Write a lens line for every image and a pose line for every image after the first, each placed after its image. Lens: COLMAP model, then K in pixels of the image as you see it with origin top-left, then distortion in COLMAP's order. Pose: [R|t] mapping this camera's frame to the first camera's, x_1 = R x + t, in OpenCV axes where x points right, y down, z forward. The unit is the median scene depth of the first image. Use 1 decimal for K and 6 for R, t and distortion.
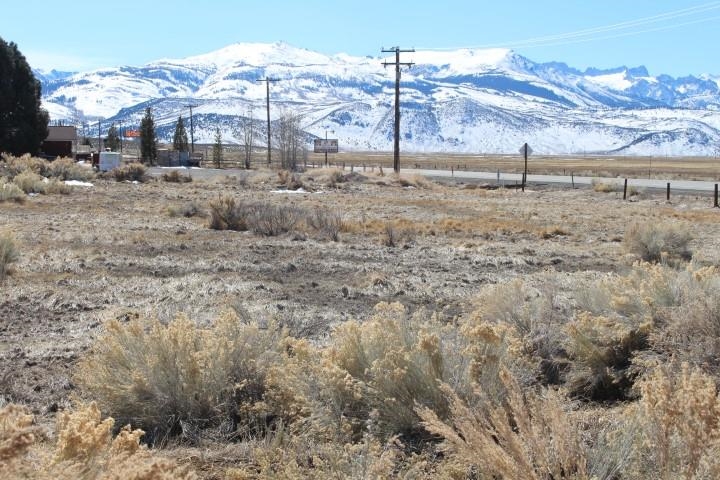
lens RADIAL K [[765.9, 0, 359.8], [0, 765.9, 238.9], [0, 0, 1]] dist [0.124879, 0.000000]
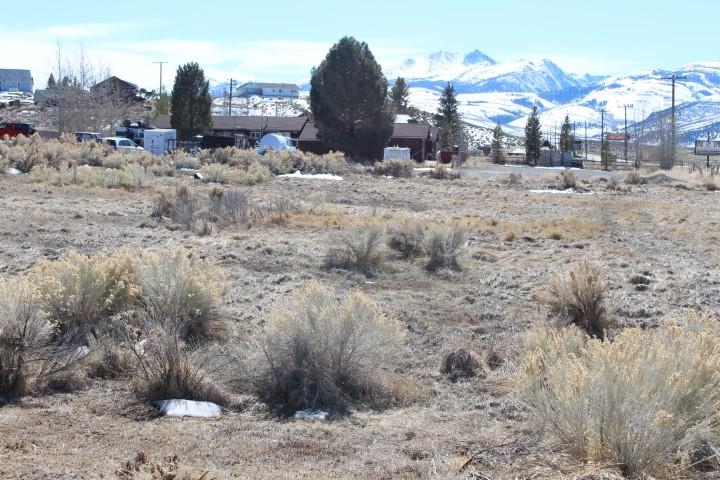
lens RADIAL K [[765.9, 0, 359.8], [0, 765.9, 241.1], [0, 0, 1]] dist [0.124879, 0.000000]
pose [[0.998156, 0.037056, -0.048075, -0.624254], [-0.036473, 0.999251, 0.012955, -0.002440], [0.048519, -0.011178, 0.998760, -0.018372]]
